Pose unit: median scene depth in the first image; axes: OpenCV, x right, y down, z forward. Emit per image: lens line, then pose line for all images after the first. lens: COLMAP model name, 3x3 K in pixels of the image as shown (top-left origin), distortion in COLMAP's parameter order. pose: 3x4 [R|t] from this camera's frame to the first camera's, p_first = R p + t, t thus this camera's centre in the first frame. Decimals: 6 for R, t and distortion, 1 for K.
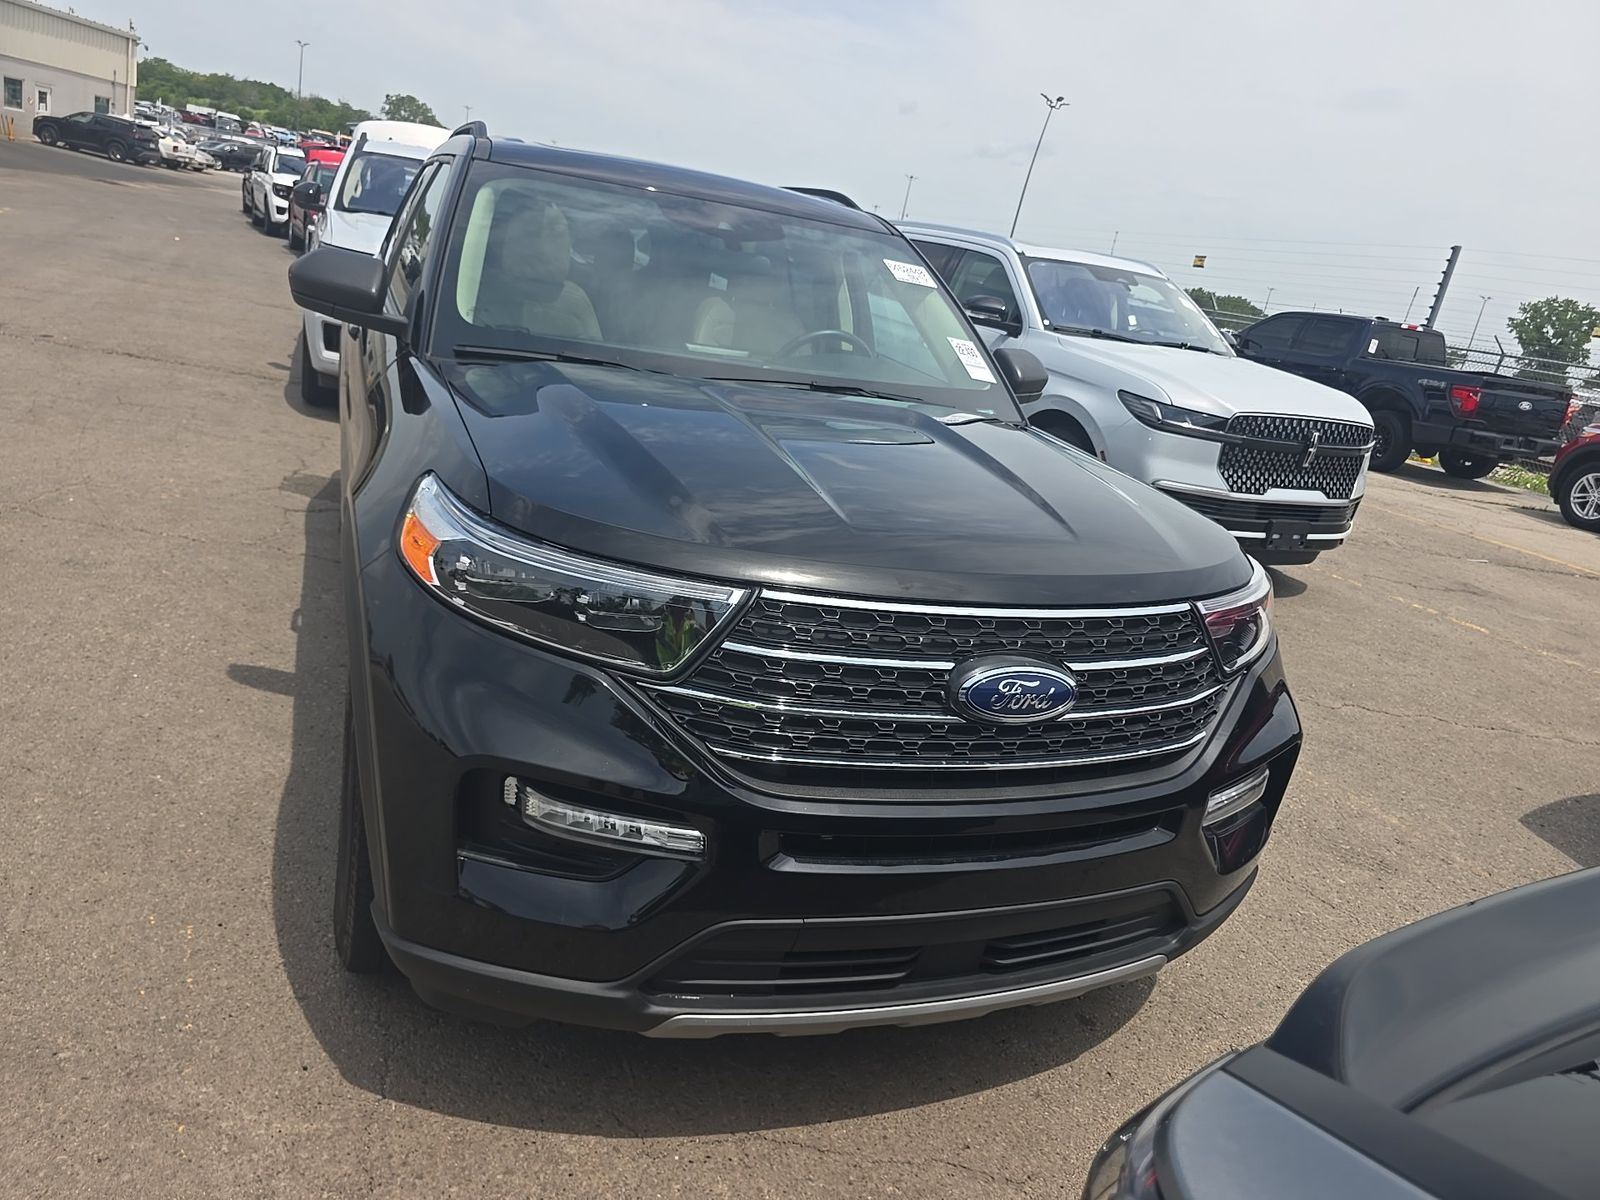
lens RADIAL K [[1117.2, 0, 796.3], [0, 1117.2, 634.1], [0, 0, 1]] dist [0.032869, -0.033021]
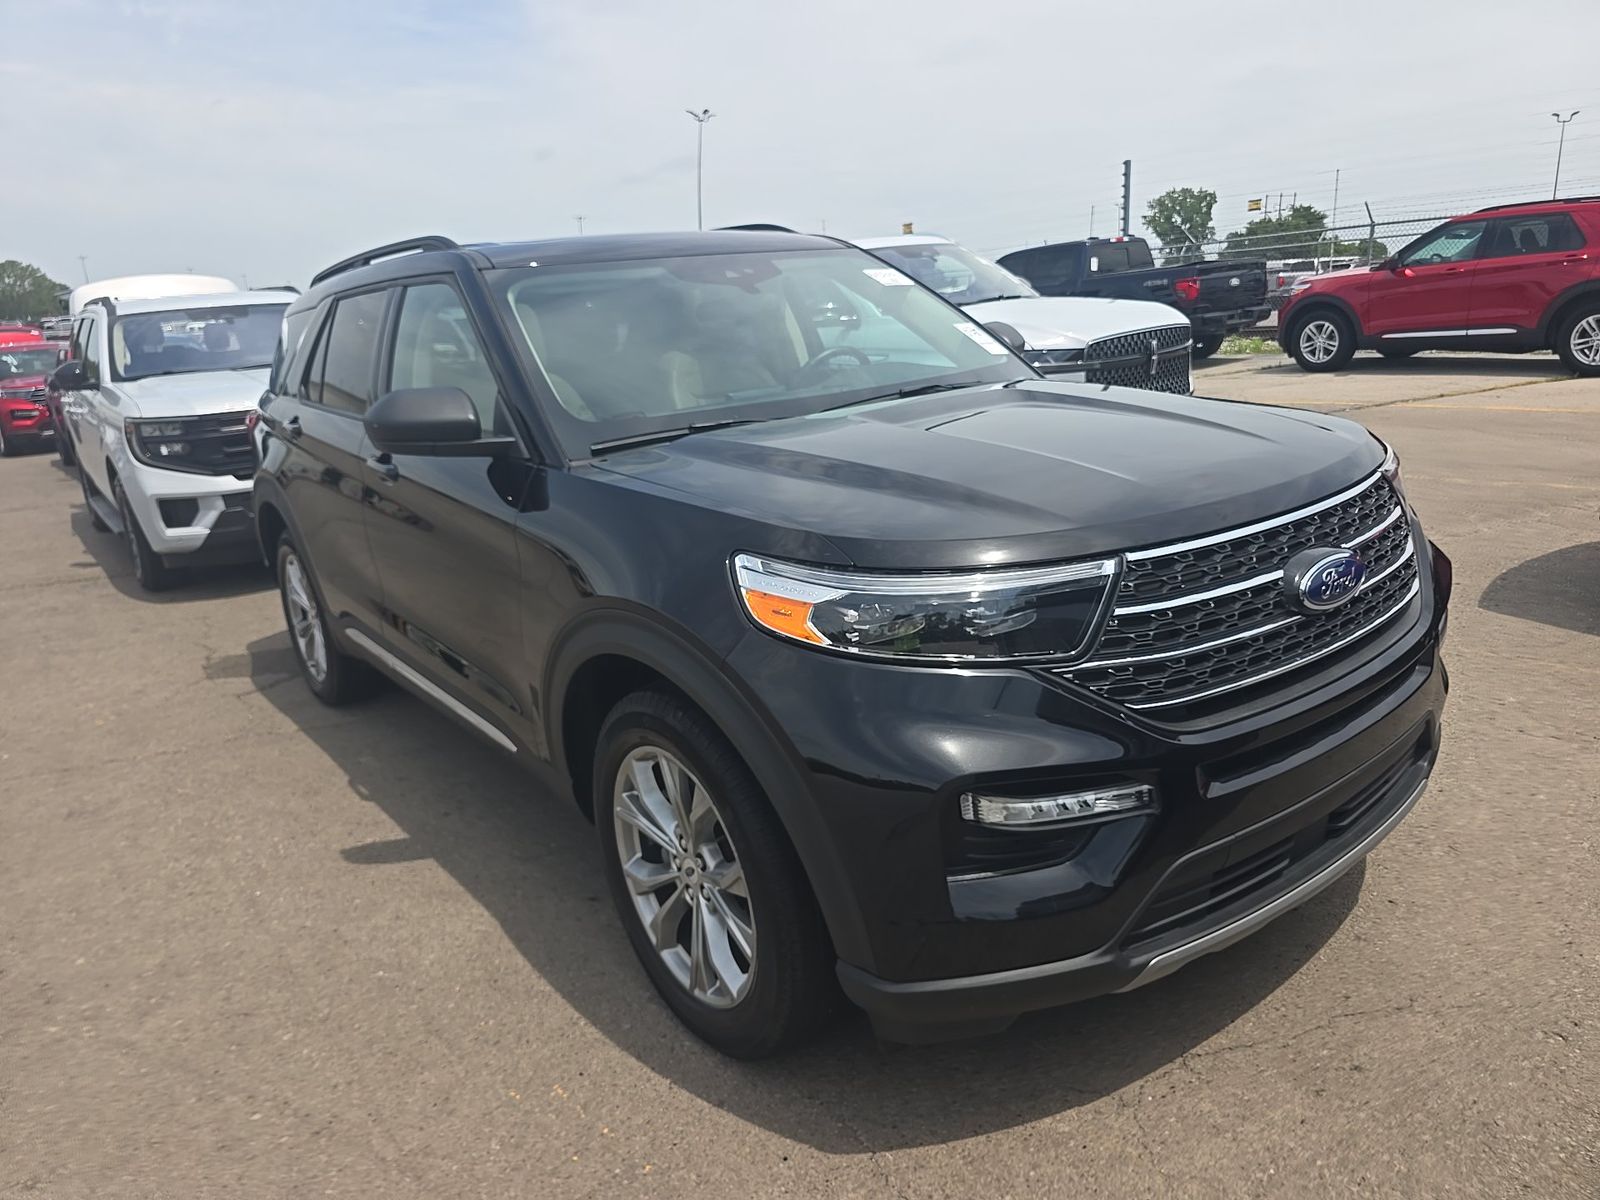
lens RADIAL K [[1113.4, 0, 794.7], [0, 1113.4, 642.5], [0, 0, 1]] dist [0.060854, -0.069183]
pose [[0.932631, -0.303485, 0.195182, -0.396107], [0.306611, 0.951721, 0.014744, -0.050960], [-0.190234, 0.046094, 0.980656, -0.001581]]
